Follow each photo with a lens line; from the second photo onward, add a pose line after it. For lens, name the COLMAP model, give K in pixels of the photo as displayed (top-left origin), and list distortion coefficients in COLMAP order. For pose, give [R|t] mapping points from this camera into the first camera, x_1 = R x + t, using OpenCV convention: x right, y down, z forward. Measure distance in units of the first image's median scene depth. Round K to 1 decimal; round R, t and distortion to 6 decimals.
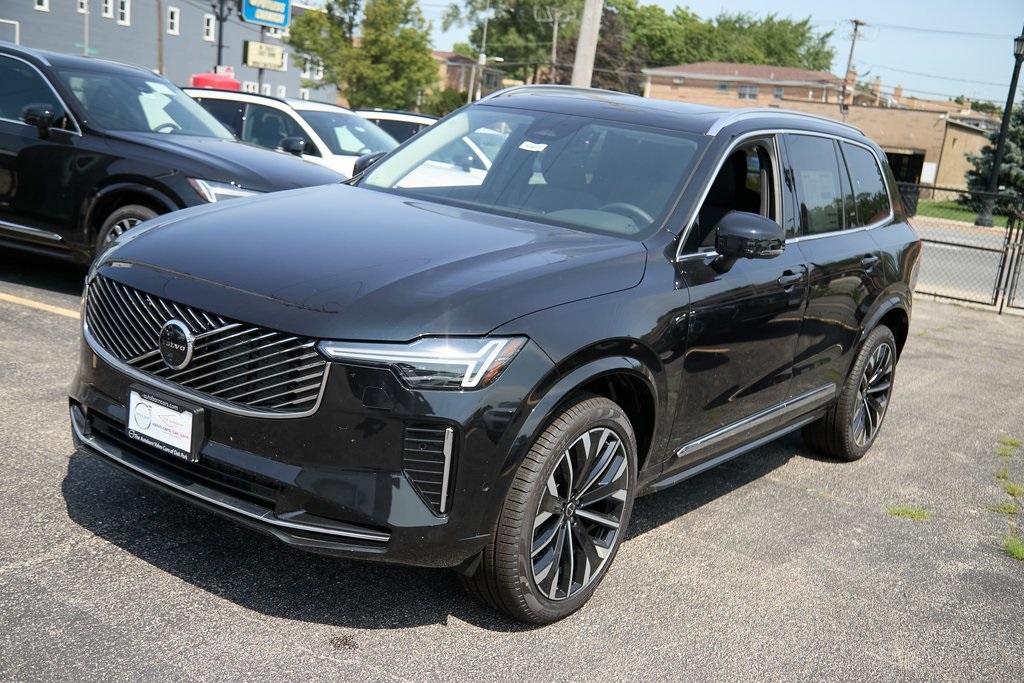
lens RADIAL K [[1125.1, 0, 512.0], [0, 1125.1, 341.5], [0, 0, 1]] dist [0.018555, 0.189916]
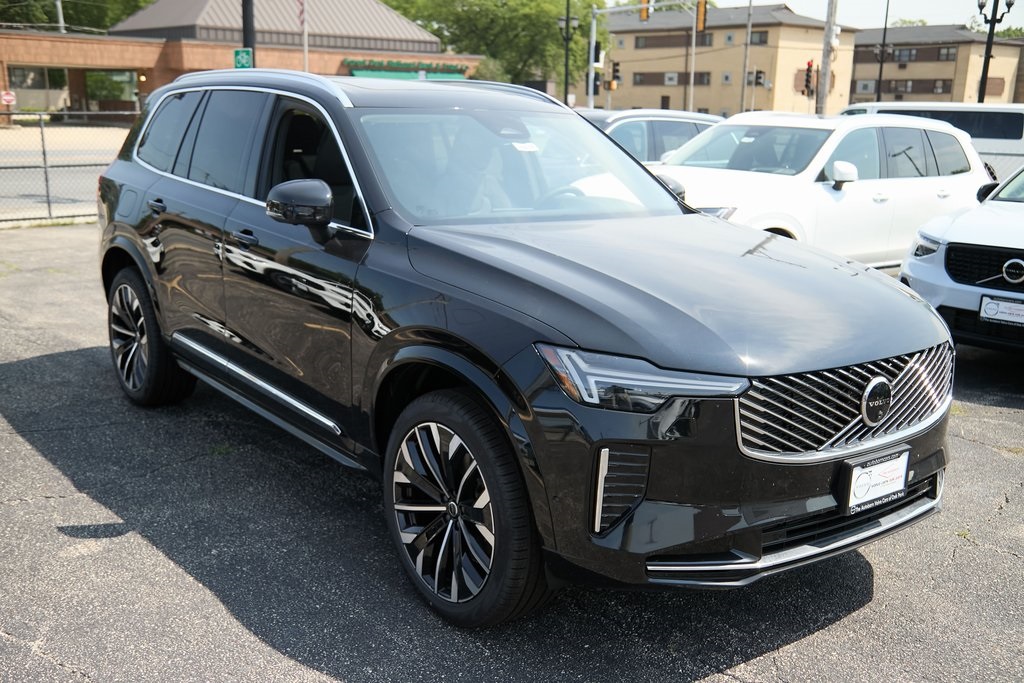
lens RADIAL K [[1064.9, 0, 512.0], [0, 1064.9, 341.5], [0, 0, 1]] dist [-0.011348, 0.151779]
pose [[0.293278, -0.318739, 0.901328, -0.099249], [0.201299, 0.942238, 0.267707, -0.029516], [-0.934594, 0.102924, 0.340500, 0.078778]]
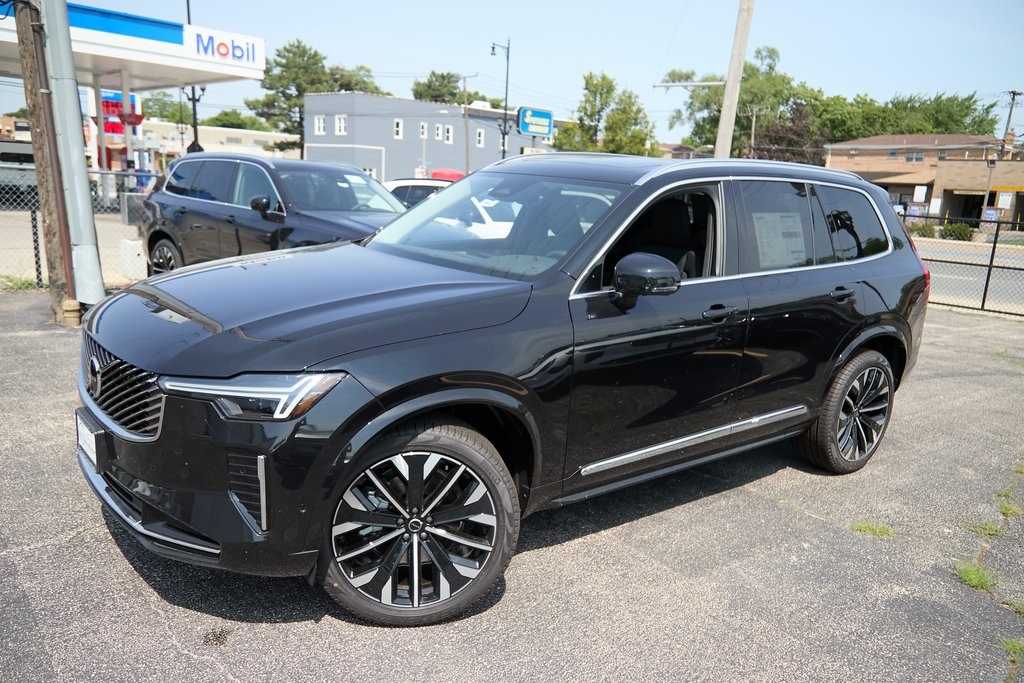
lens RADIAL K [[792.5, 0, 512.0], [0, 792.5, 341.5], [0, 0, 1]] dist [0.066445, -0.010187]
pose [[0.963026, -0.005680, -0.269349, 0.028931], [0.001495, 0.999875, -0.015741, -0.001612], [0.269405, 0.014756, 0.962914, 0.022986]]
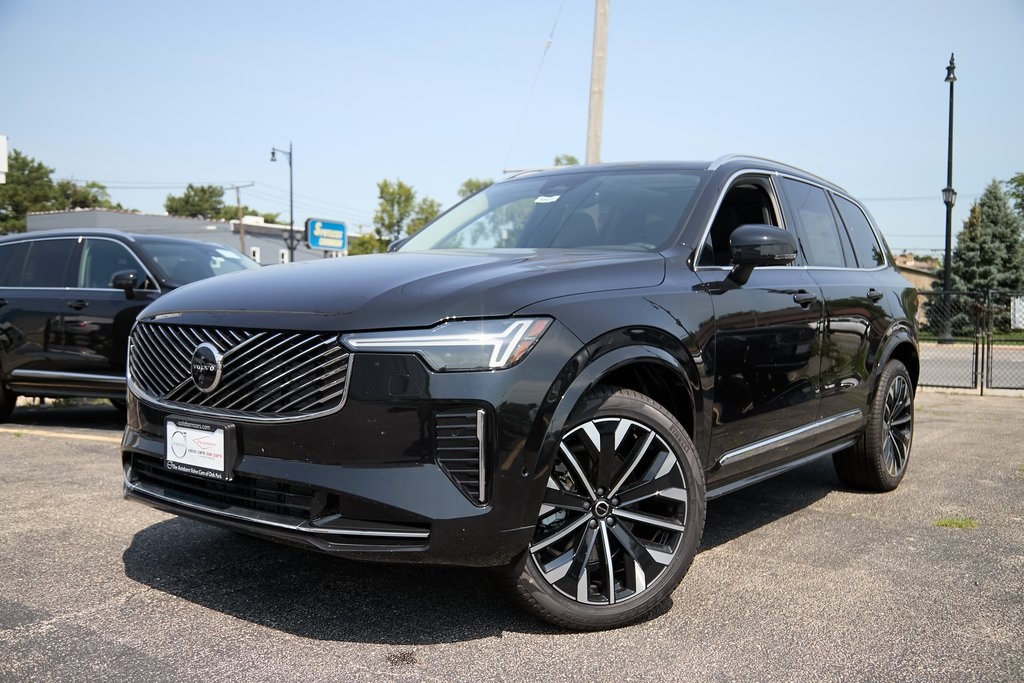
lens RADIAL K [[949.9, 0, 512.0], [0, 949.9, 341.5], [0, 0, 1]] dist [-0.040300, 0.132154]
pose [[0.993991, -0.105683, -0.028506, -0.000541], [0.099465, 0.980782, -0.167851, 0.011882], [0.045697, 0.164007, 0.985400, 0.014506]]
